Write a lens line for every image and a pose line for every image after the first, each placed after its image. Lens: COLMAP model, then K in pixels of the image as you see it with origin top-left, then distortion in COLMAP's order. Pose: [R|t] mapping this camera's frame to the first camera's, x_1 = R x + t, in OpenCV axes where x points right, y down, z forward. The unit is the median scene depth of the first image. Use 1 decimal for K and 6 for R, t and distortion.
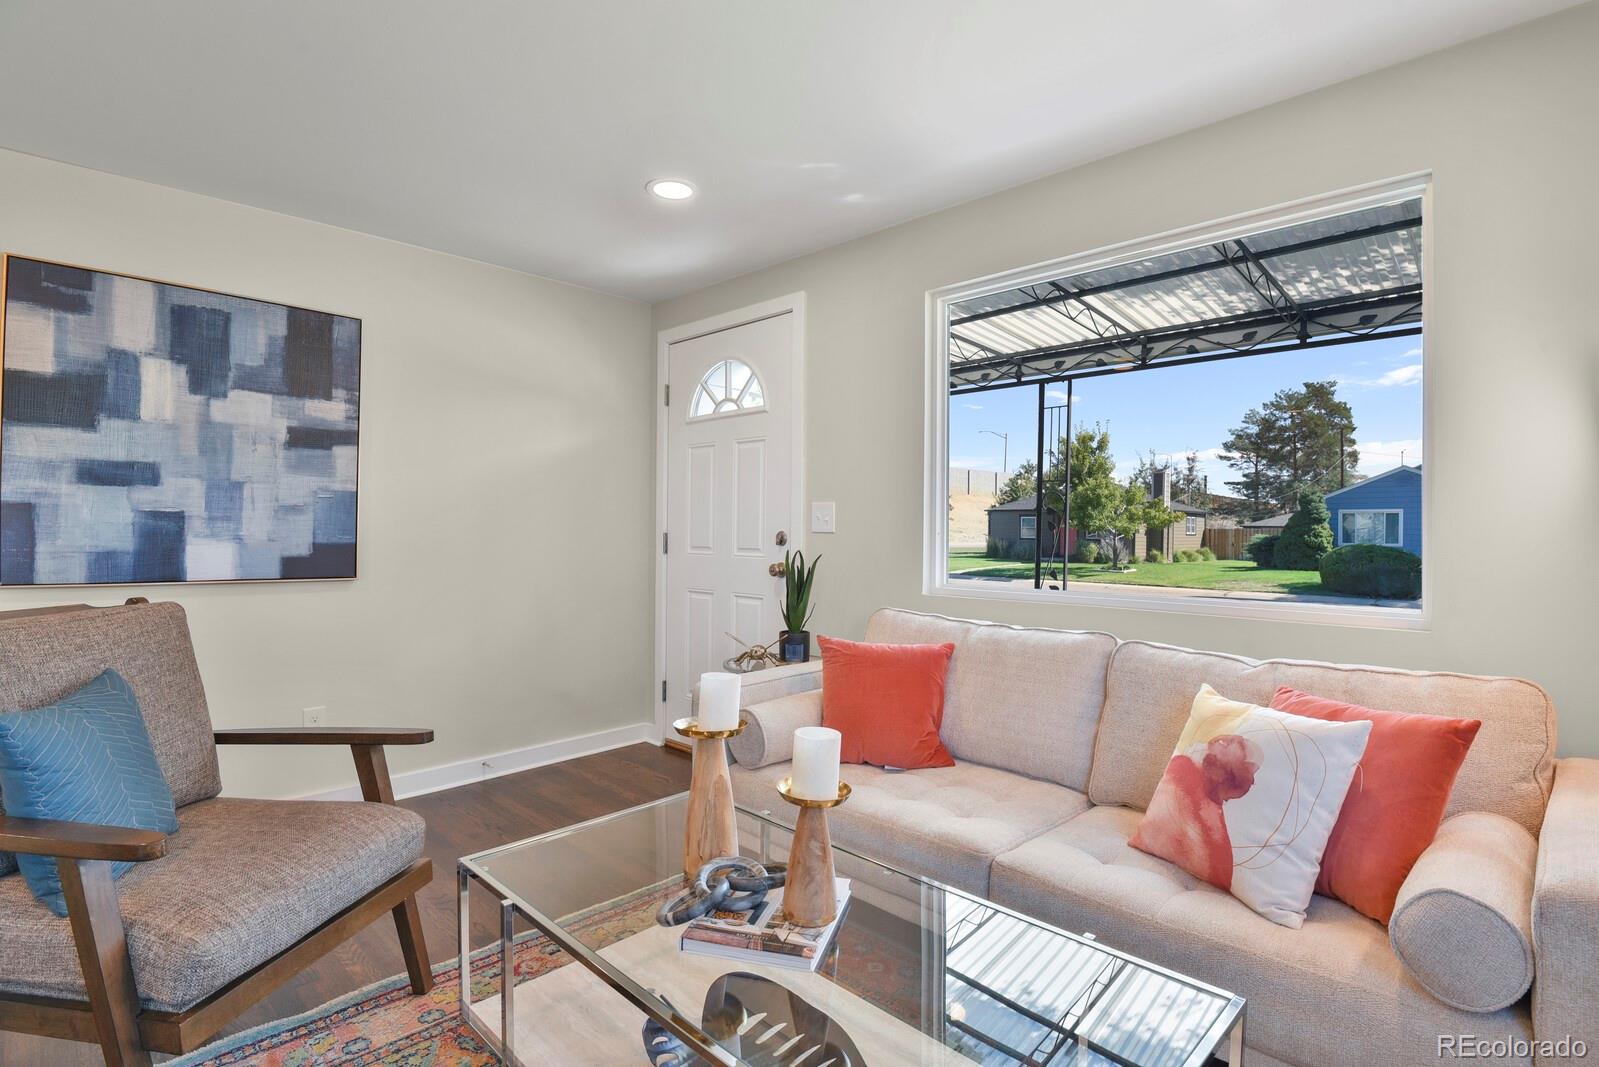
lens RADIAL K [[805.5, 0, 784.0], [0, 805.5, 535.6], [0, 0, 1]] dist [-0.023284, -0.002749]
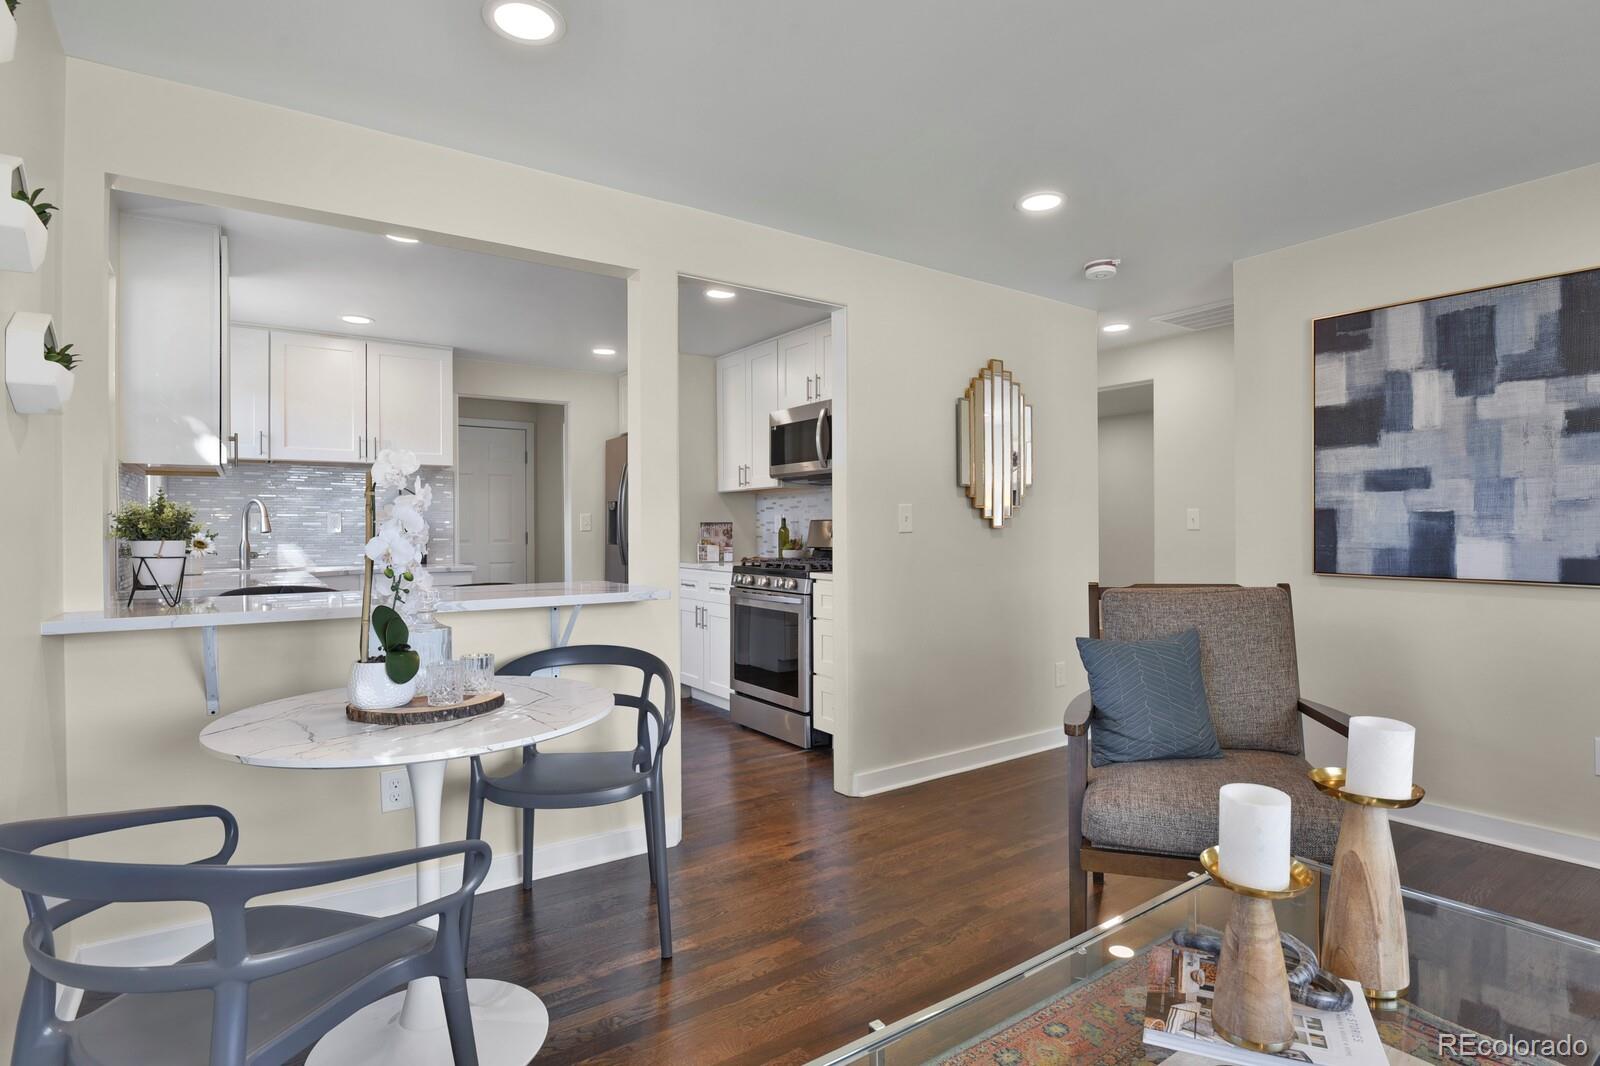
lens RADIAL K [[806.0, 0, 804.5], [0, 806.0, 536.1], [0, 0, 1]] dist [-0.023284, -0.002749]
pose [[-0.182283, -0.000101, -0.983246, 0.420407], [-0.001079, 0.999999, 0.000097, 0.002898], [0.983245, 0.001079, -0.182283, 0.358452]]
